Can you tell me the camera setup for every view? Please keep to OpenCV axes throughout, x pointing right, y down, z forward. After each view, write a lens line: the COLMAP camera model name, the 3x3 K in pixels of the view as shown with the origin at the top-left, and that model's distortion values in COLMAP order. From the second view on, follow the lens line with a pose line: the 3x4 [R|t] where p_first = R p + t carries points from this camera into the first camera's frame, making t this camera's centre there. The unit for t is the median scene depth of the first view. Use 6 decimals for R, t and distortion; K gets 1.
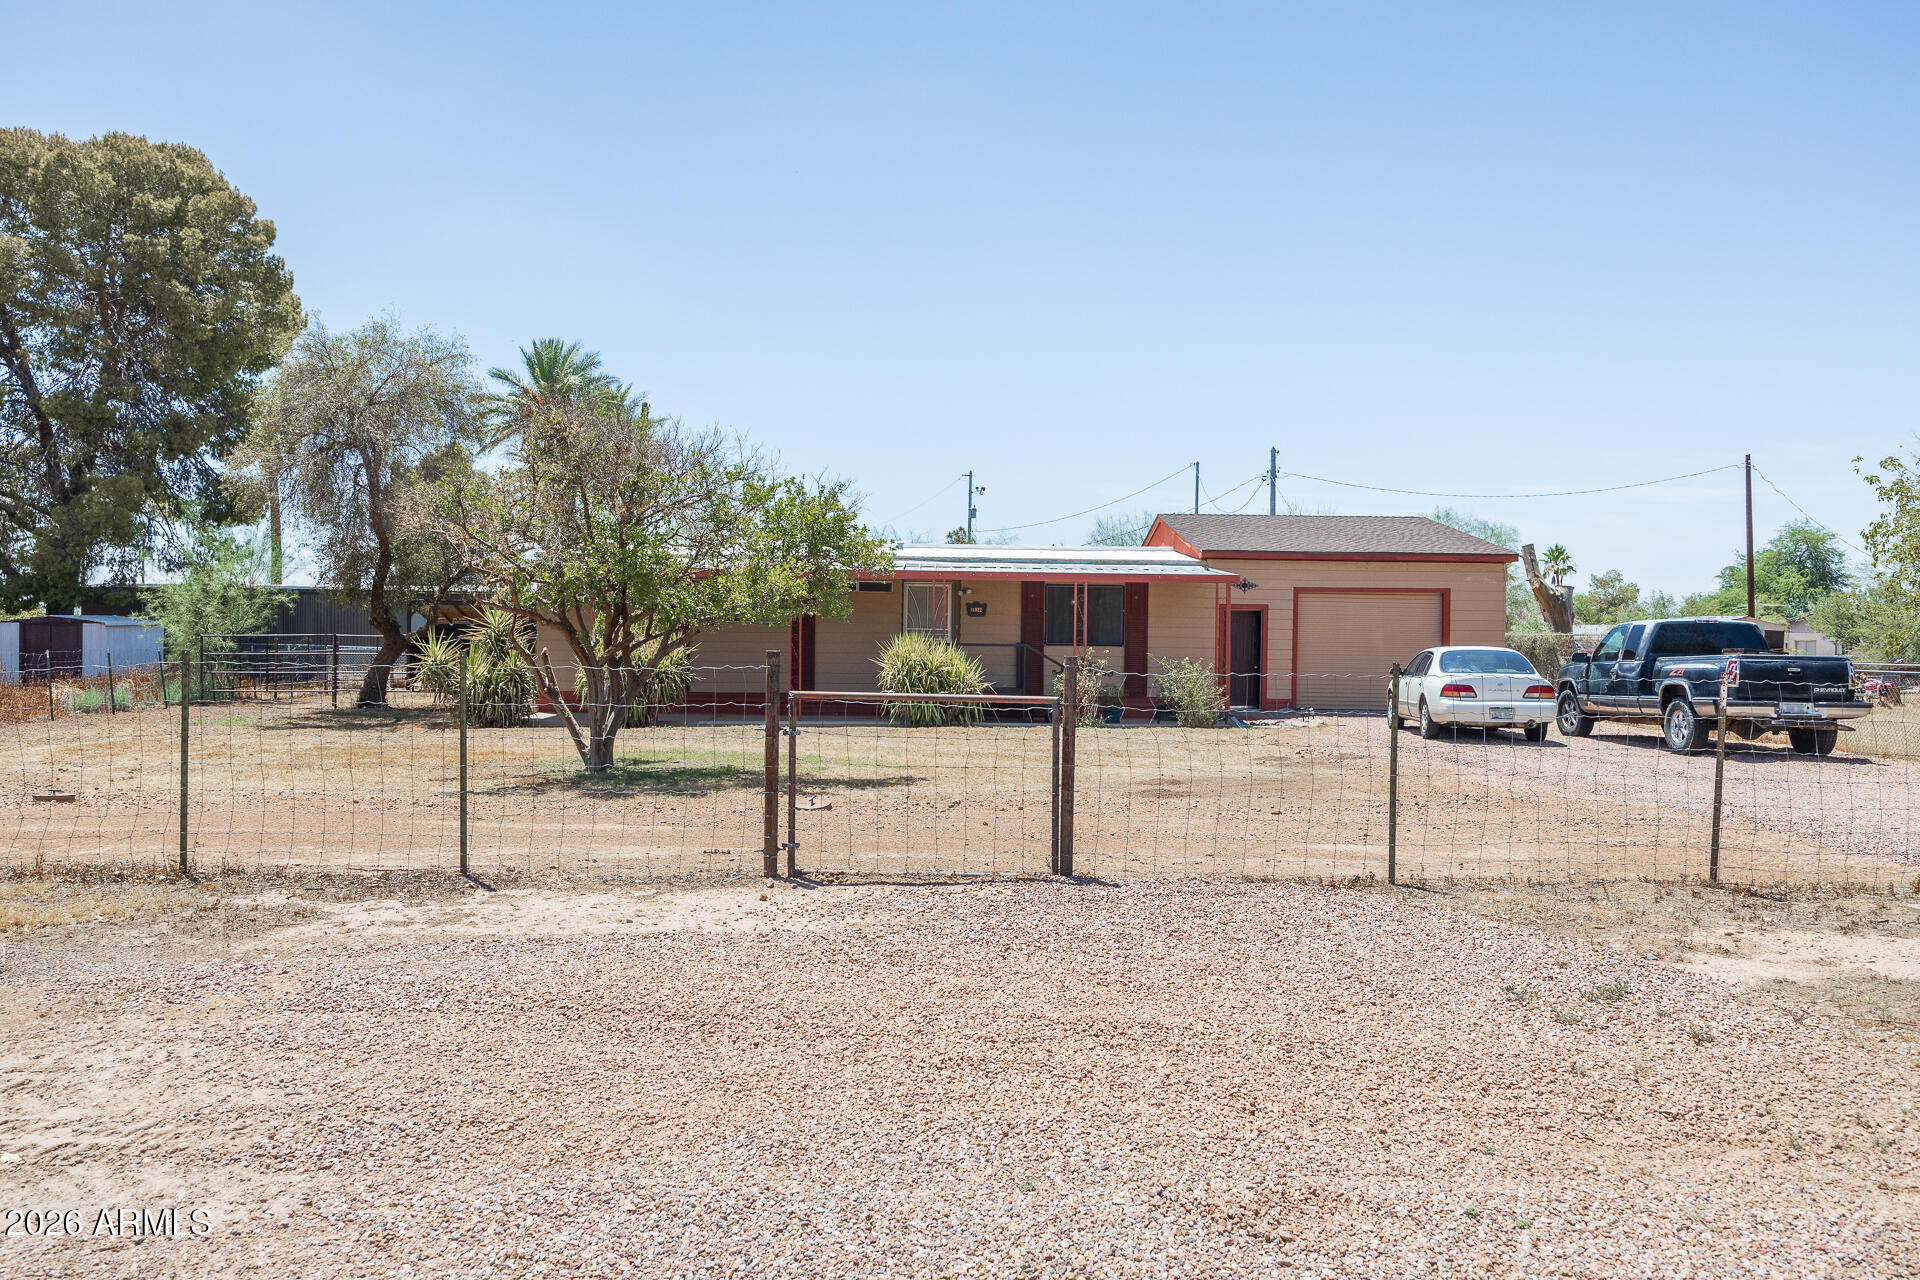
lens RADIAL K [[1385.5, 0, 960.0], [0, 1385.5, 640.0], [0, 0, 1]] dist [0.043593, 0.000494]
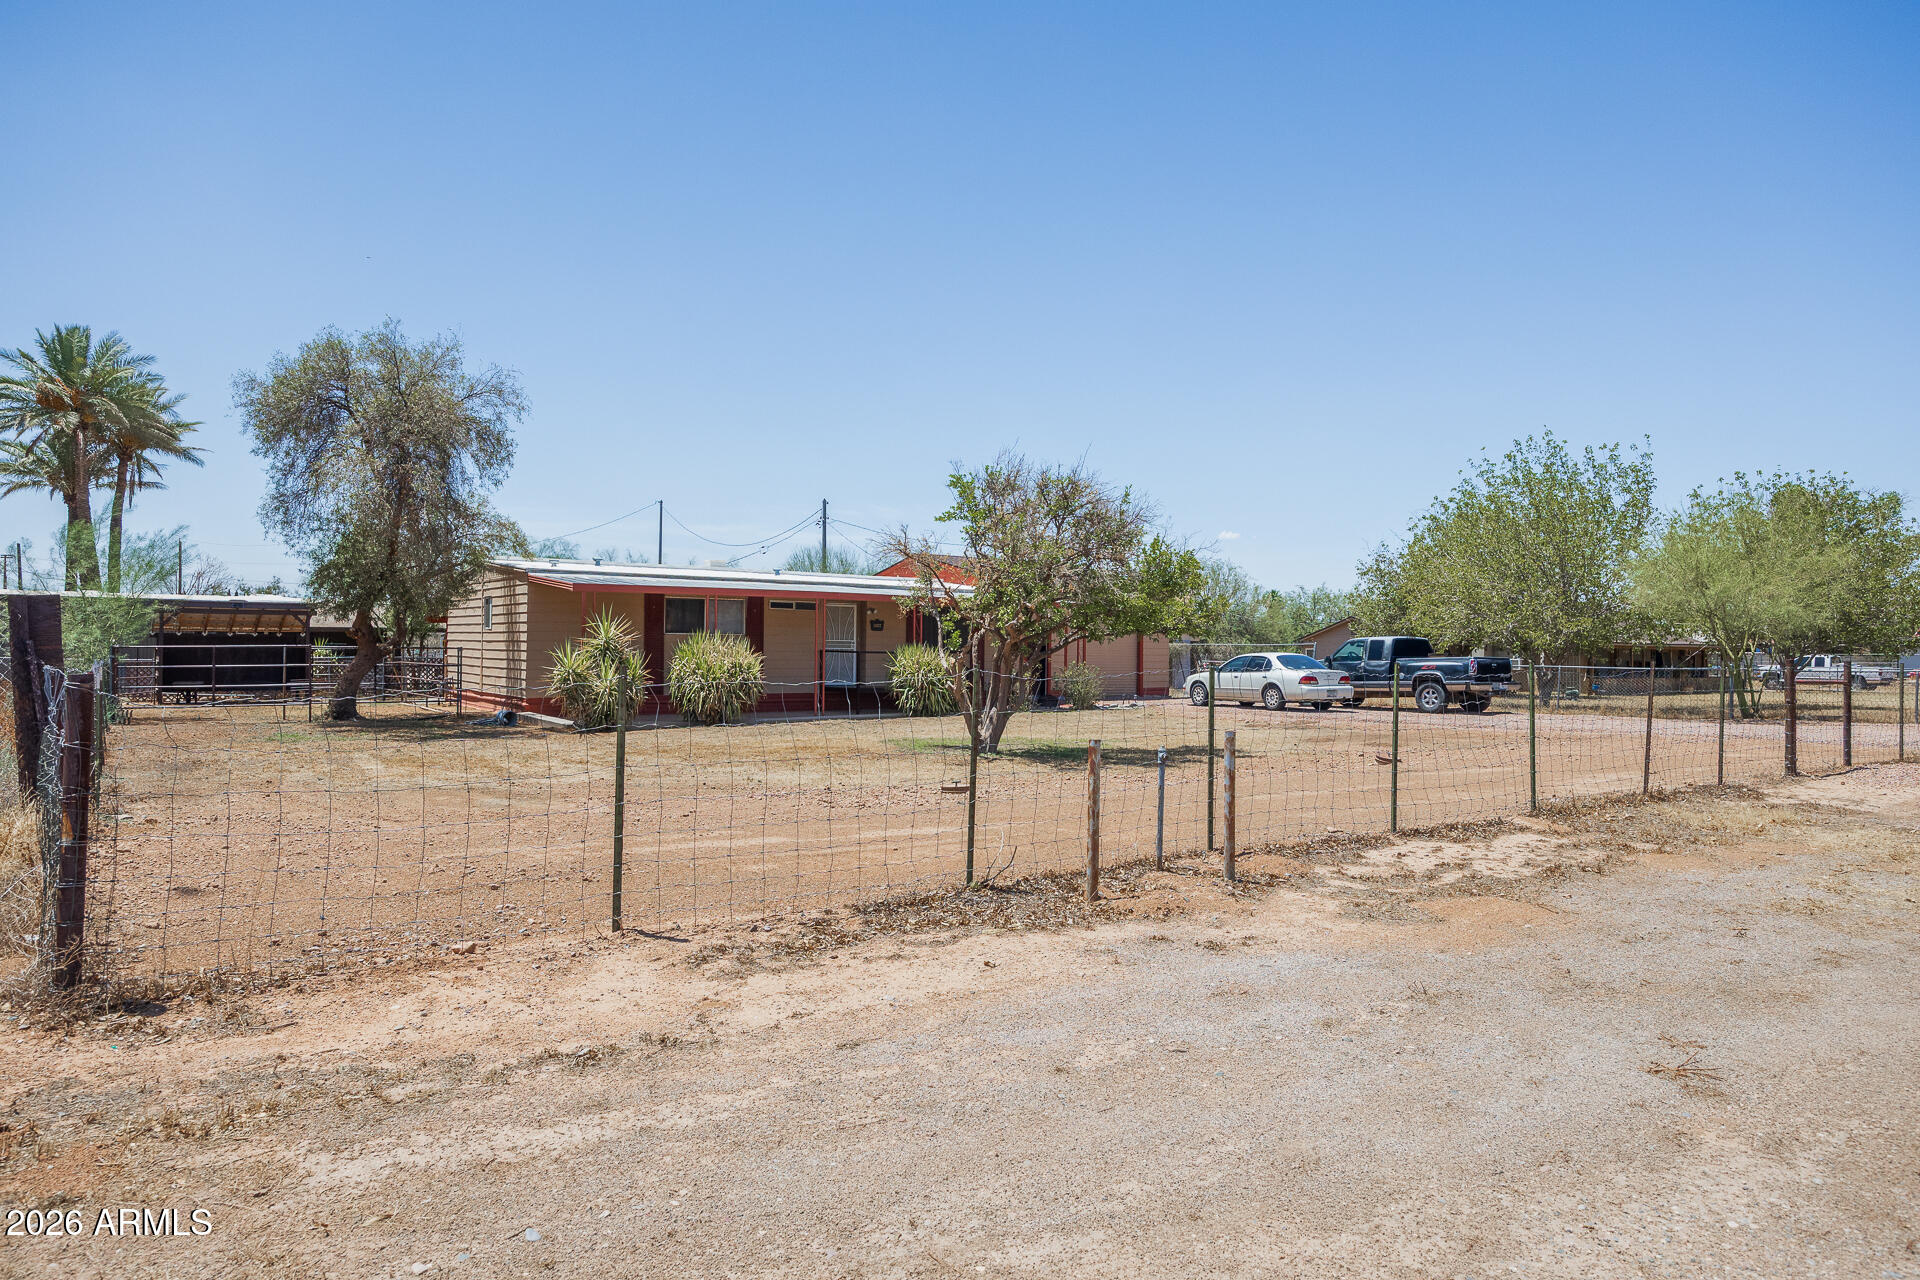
lens RADIAL K [[1141.4, 0, 960.0], [0, 1141.4, 640.0], [0, 0, 1]] dist [-0.000646, -0.000123]
pose [[0.827544, 0.001142, 0.561399, -0.515403], [0.002324, 0.999982, -0.005460, -0.002938], [-0.561395, 0.005823, 0.827527, 0.099212]]
